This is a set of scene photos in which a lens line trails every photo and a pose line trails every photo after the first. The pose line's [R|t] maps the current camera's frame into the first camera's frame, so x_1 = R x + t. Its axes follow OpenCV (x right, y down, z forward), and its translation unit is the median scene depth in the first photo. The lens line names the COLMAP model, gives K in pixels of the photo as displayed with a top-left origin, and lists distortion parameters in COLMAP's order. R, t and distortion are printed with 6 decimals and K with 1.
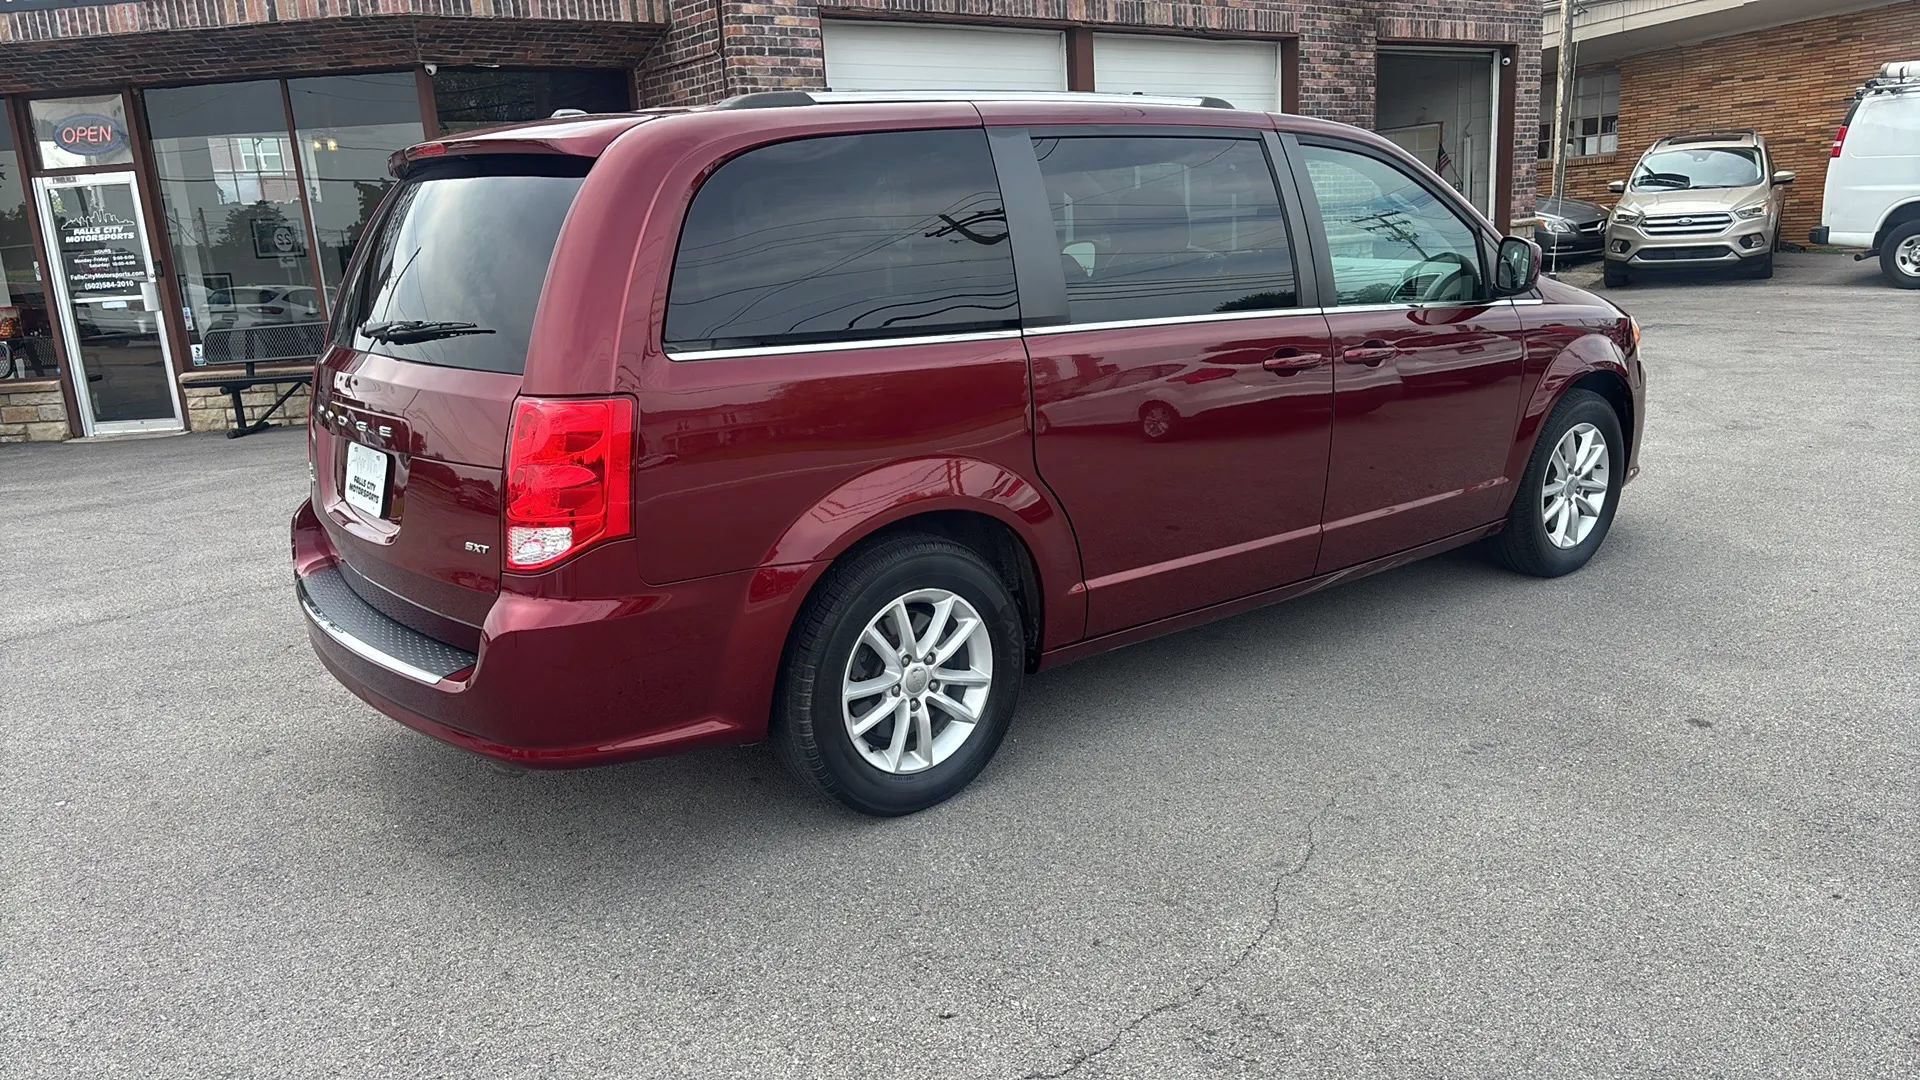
lens RADIAL K [[1406.9, 0, 912.4], [0, 1406.9, 556.8], [0, 0, 1]] dist [0.047140, -0.047910]
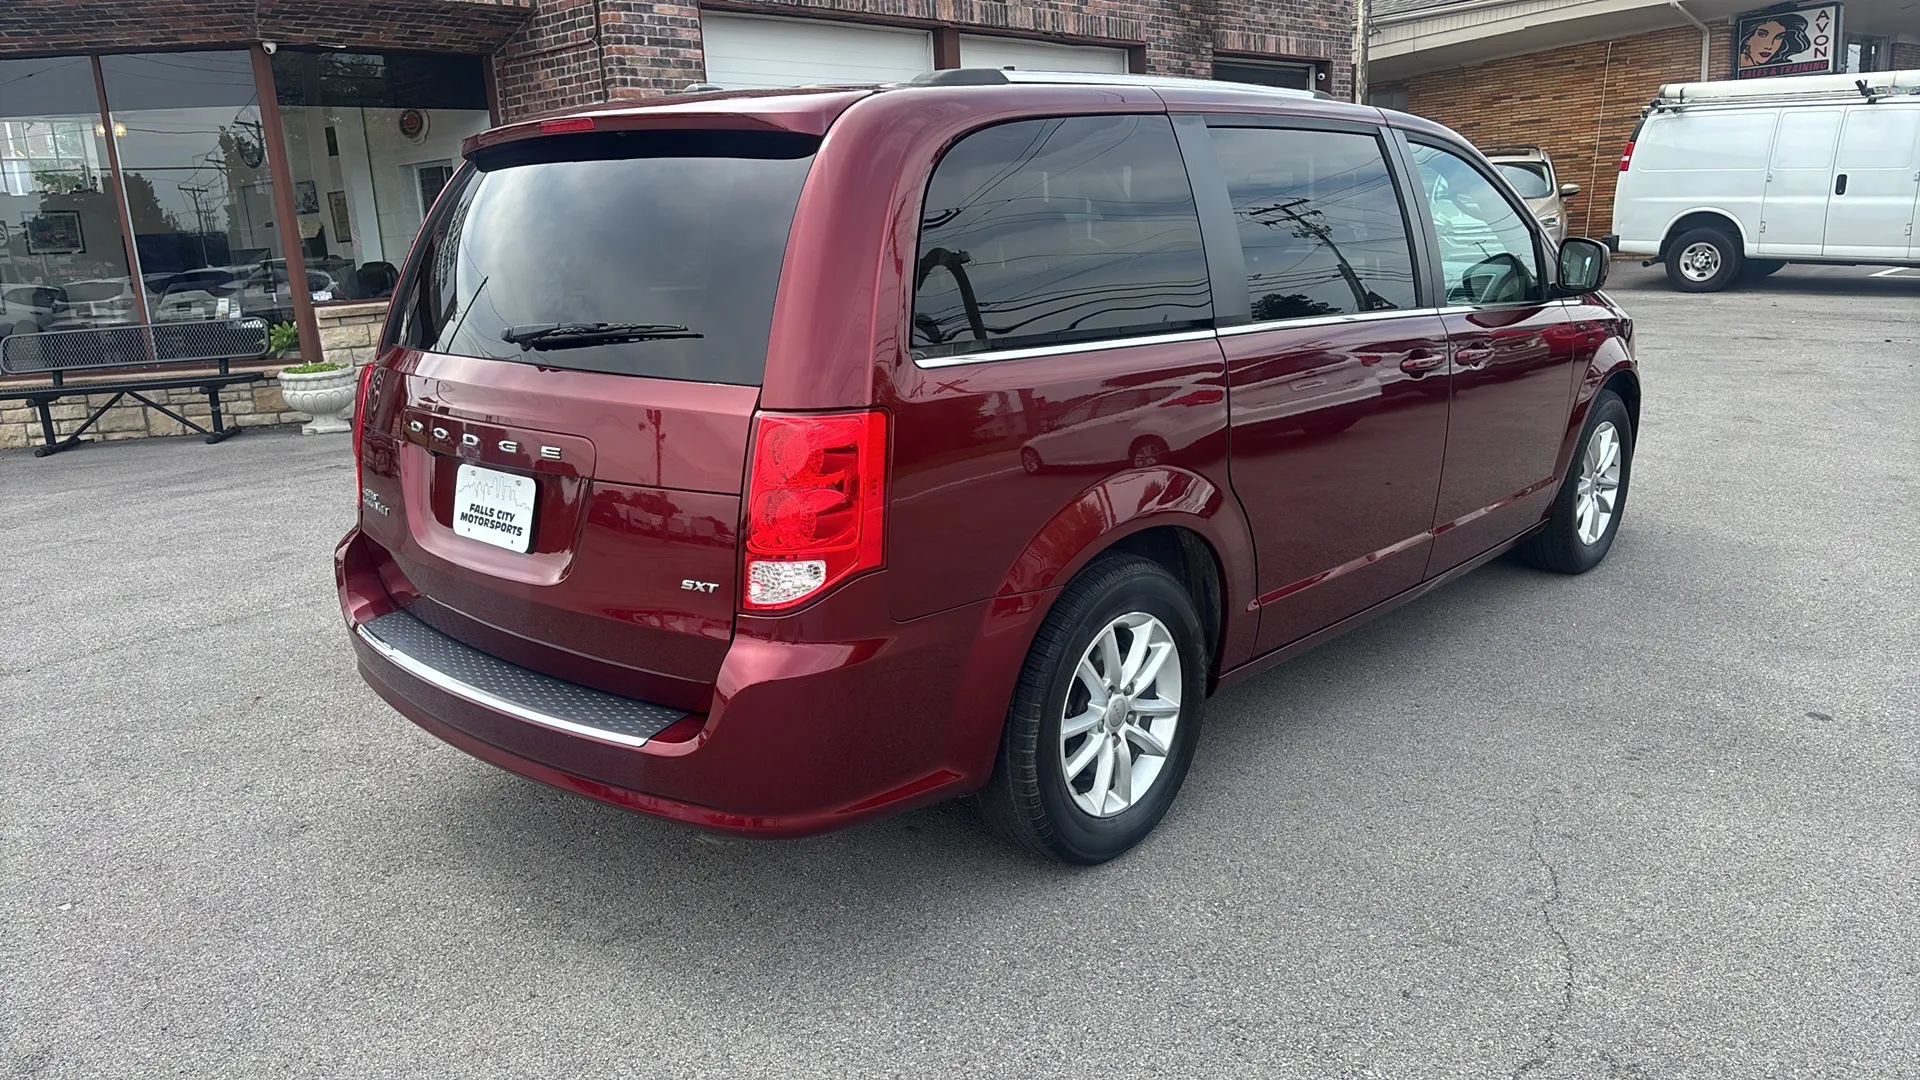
lens RADIAL K [[1406.9, 0, 920.3], [0, 1406.9, 542.9], [0, 0, 1]] dist [0.047140, -0.047910]
pose [[0.986185, -0.027146, 0.163405, -0.168217], [0.029041, 0.999536, -0.009221, -0.011309], [-0.163079, 0.013839, 0.986516, 0.070829]]
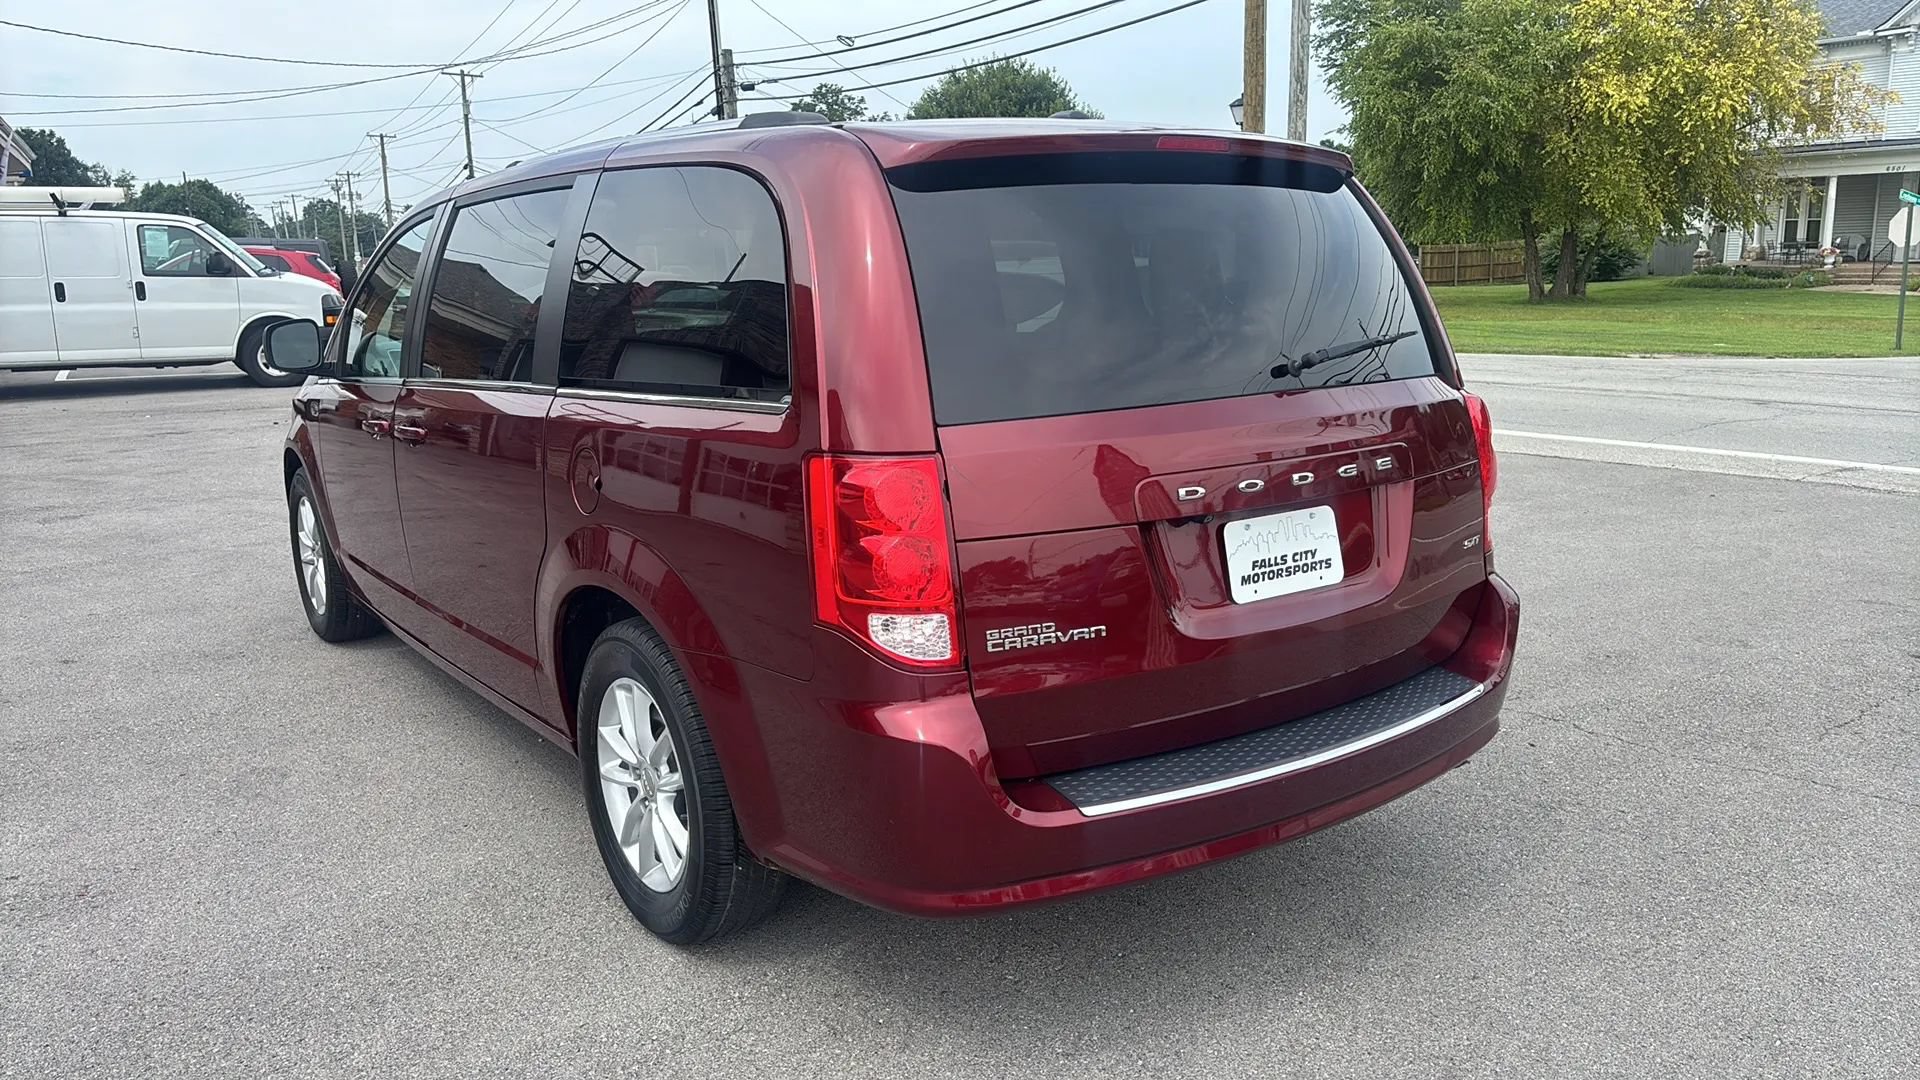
lens RADIAL K [[1381.2, 0, 942.0], [0, 1381.2, 556.1], [0, 0, 1]] dist [0.037965, -0.036828]
pose [[0.017214, -0.160449, 0.986894, -0.705158], [0.255906, 0.954871, 0.150780, -0.133948], [-0.966548, 0.249956, 0.057497, 0.705854]]
